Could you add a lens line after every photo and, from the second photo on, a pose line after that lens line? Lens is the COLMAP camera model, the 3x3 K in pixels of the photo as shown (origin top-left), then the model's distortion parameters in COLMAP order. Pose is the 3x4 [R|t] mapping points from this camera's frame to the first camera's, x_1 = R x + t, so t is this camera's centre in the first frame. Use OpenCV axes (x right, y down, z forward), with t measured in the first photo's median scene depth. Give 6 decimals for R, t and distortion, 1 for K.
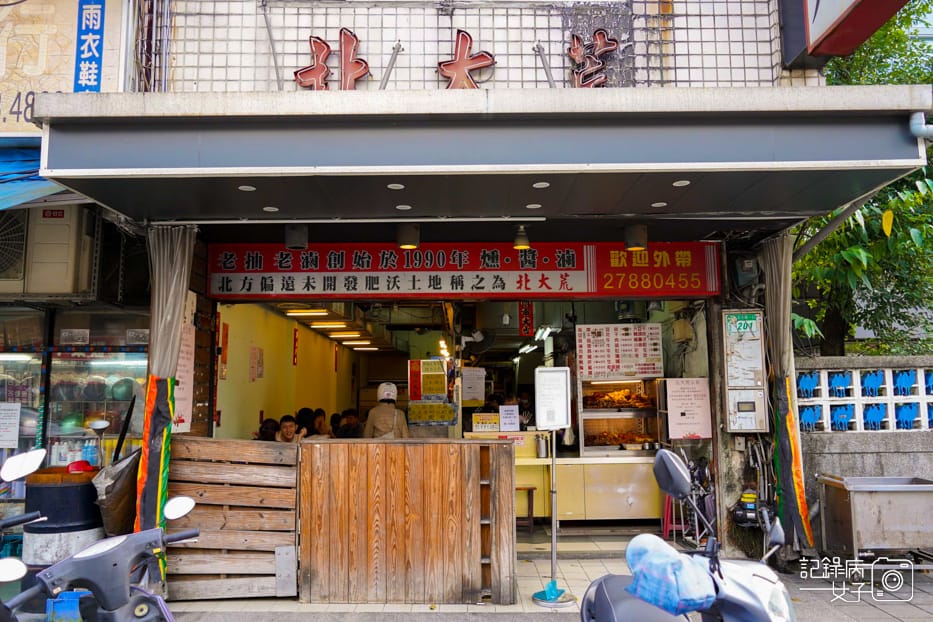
lens RADIAL K [[734.2, 0, 471.5], [0, 734.2, 311.9], [0, 0, 1]] dist [-0.013125, 0.022429]
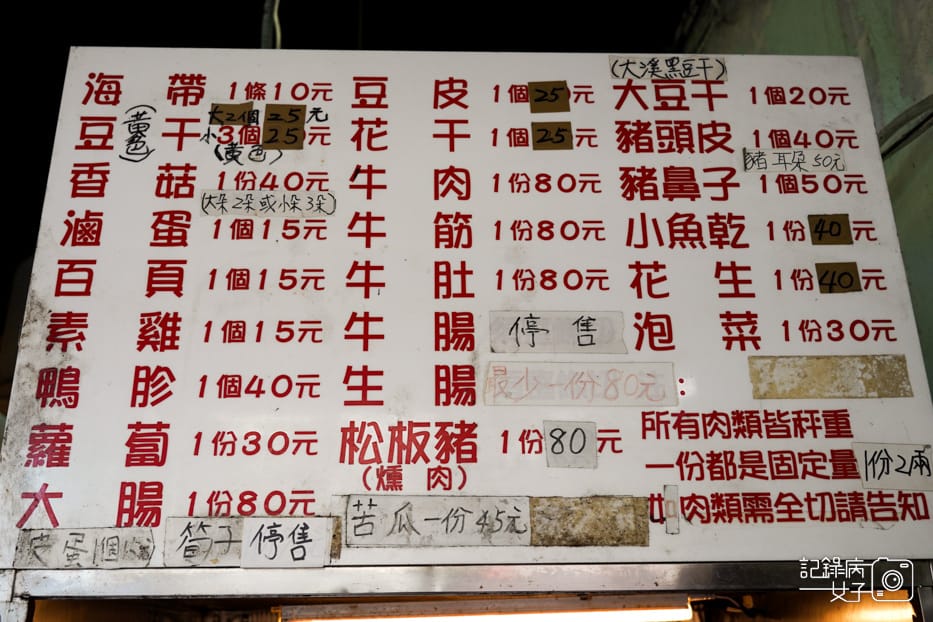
lens RADIAL K [[904.8, 0, 465.2], [0, 904.8, 309.0], [0, 0, 1]] dist [0.002776, 0.000000]
pose [[0.999157, 0.019039, 0.036357, 0.237849], [-0.009569, 0.969542, -0.244738, 0.104703], [-0.039910, 0.244184, 0.968907, 1.074844]]
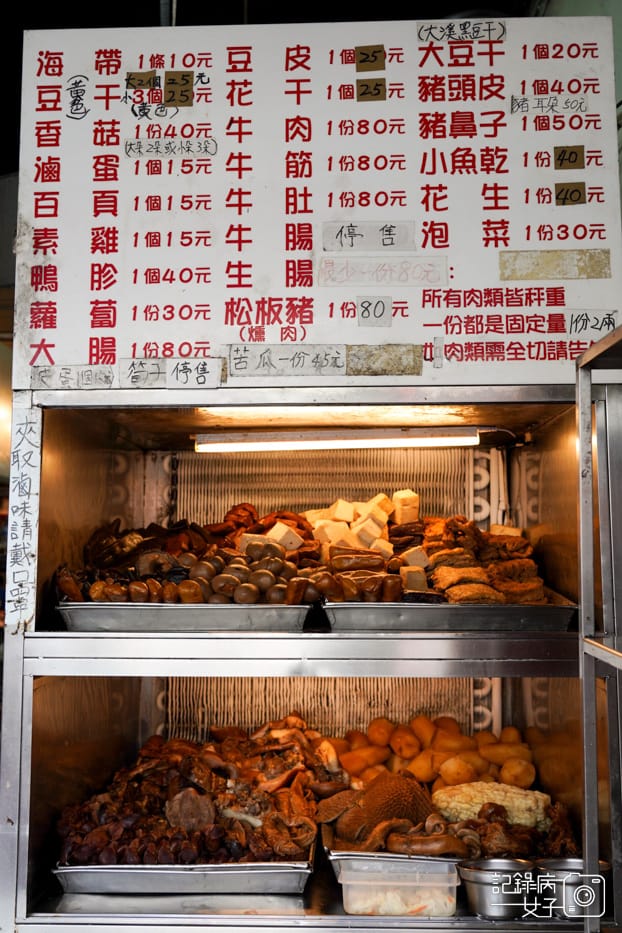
lens RADIAL K [[870.1, 0, 312.1], [0, 870.1, 468.2], [0, 0, 1]] dist [-0.011688, 0.000000]
pose [[0.999324, 0.011760, -0.034832, 0.252235], [-0.011012, 0.999707, 0.021571, 0.122958], [0.035075, -0.021173, 0.999160, 1.009667]]
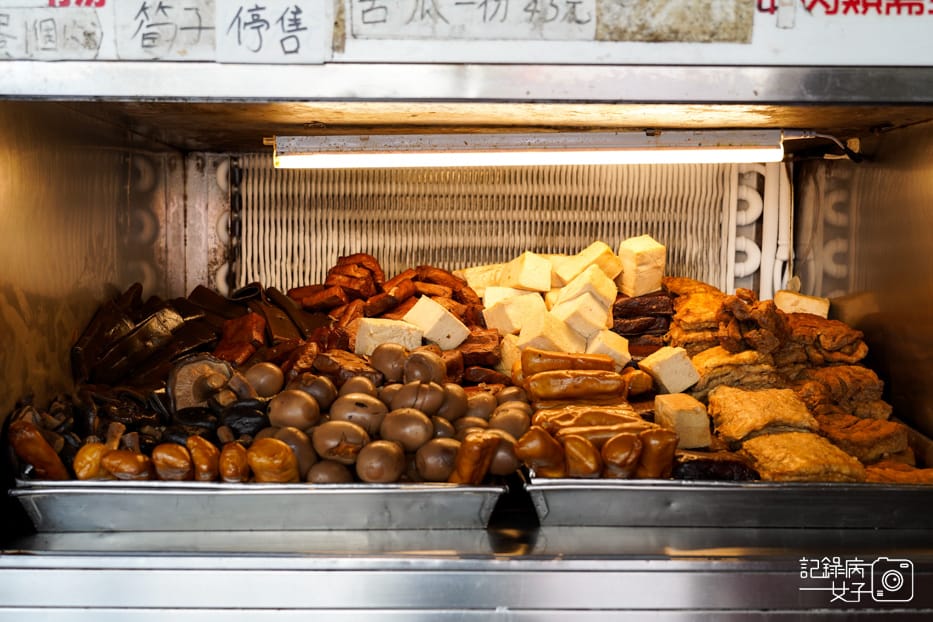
lens RADIAL K [[1094.3, 0, 465.8], [0, 1094.3, 309.3], [0, 0, 1]] dist [0.011372, 0.000000]
pose [[0.999600, 0.021920, 0.017871, 0.237079], [-0.024766, 0.983565, 0.178848, 0.113707], [-0.013657, -0.179219, 0.983714, 1.086453]]
